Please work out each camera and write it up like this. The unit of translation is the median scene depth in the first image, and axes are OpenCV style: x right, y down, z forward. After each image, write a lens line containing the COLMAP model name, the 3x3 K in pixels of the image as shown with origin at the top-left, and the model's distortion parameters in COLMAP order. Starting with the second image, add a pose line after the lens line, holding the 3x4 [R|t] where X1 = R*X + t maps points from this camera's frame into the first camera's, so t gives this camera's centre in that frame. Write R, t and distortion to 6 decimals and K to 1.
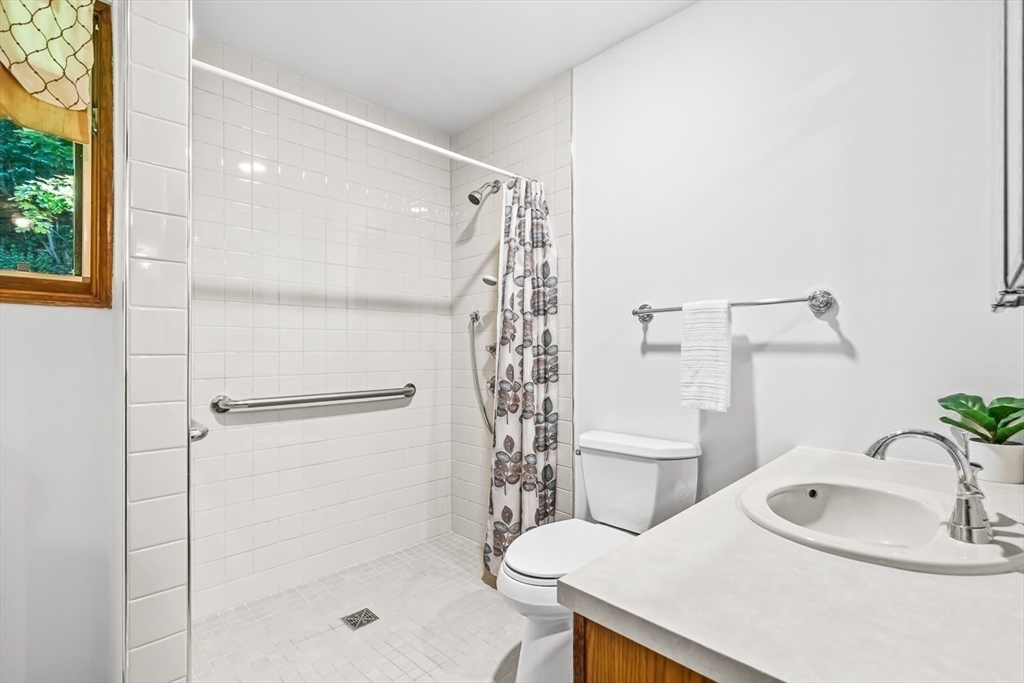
lens RADIAL K [[465.9, 0, 516.8], [0, 465.9, 345.2], [0, 0, 1]] dist [0.003019, 0.003175]
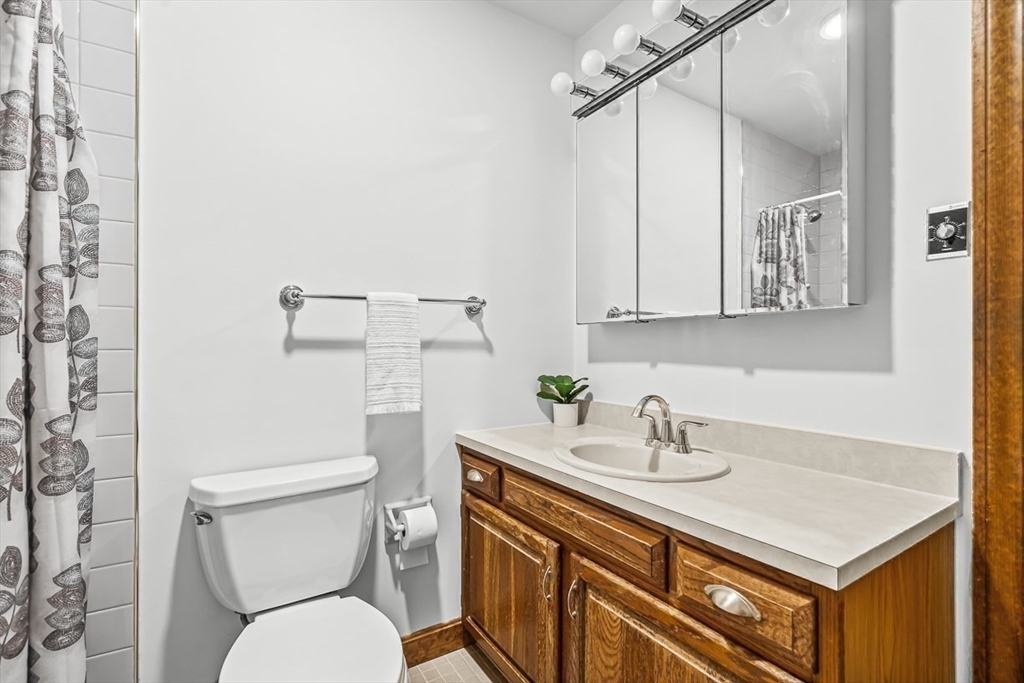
lens RADIAL K [[465.9, 0, 513.9], [0, 465.9, 345.6], [0, 0, 1]] dist [0.003019, 0.003175]
pose [[0.228621, 0.002445, 0.973512, -0.396709], [-0.008149, 0.999967, -0.000598, 0.005898], [-0.973481, -0.007797, 0.228634, 0.535397]]
